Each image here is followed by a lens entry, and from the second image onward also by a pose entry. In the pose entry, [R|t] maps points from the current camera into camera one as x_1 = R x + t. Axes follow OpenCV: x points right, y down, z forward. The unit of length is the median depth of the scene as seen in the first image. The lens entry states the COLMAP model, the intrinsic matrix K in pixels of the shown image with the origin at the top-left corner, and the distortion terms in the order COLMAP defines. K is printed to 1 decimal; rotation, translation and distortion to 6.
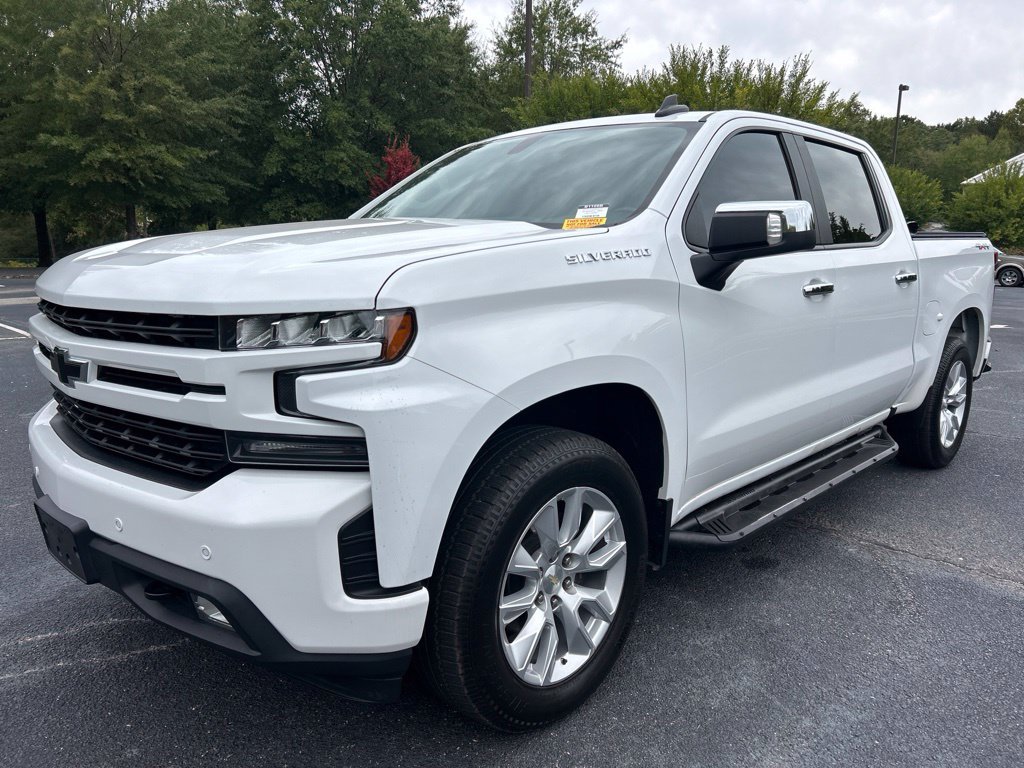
lens RADIAL K [[777.3, 0, 498.5], [0, 777.3, 380.9], [0, 0, 1]] dist [0.043722, -0.043420]
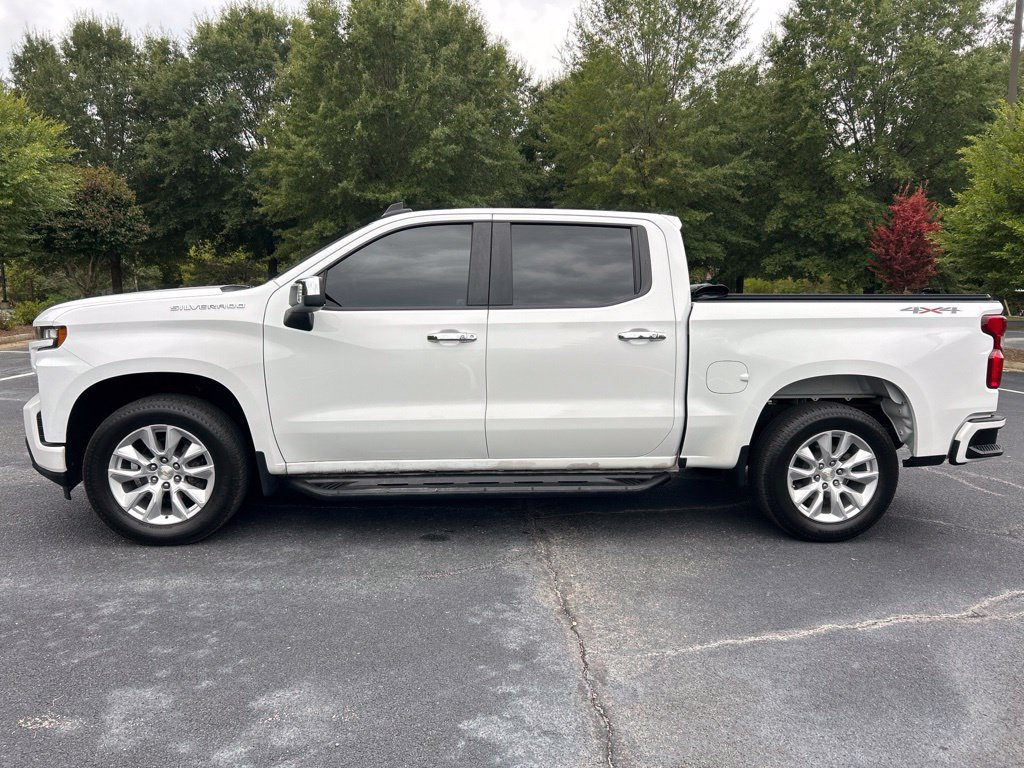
lens RADIAL K [[777.3, 0, 498.5], [0, 777.3, 380.9], [0, 0, 1]] dist [0.043722, -0.043420]
pose [[0.747154, 0.080213, -0.659792, 0.146380], [-0.123143, 0.992210, -0.018821, -0.002682], [0.653143, 0.095311, 0.751212, 0.004955]]
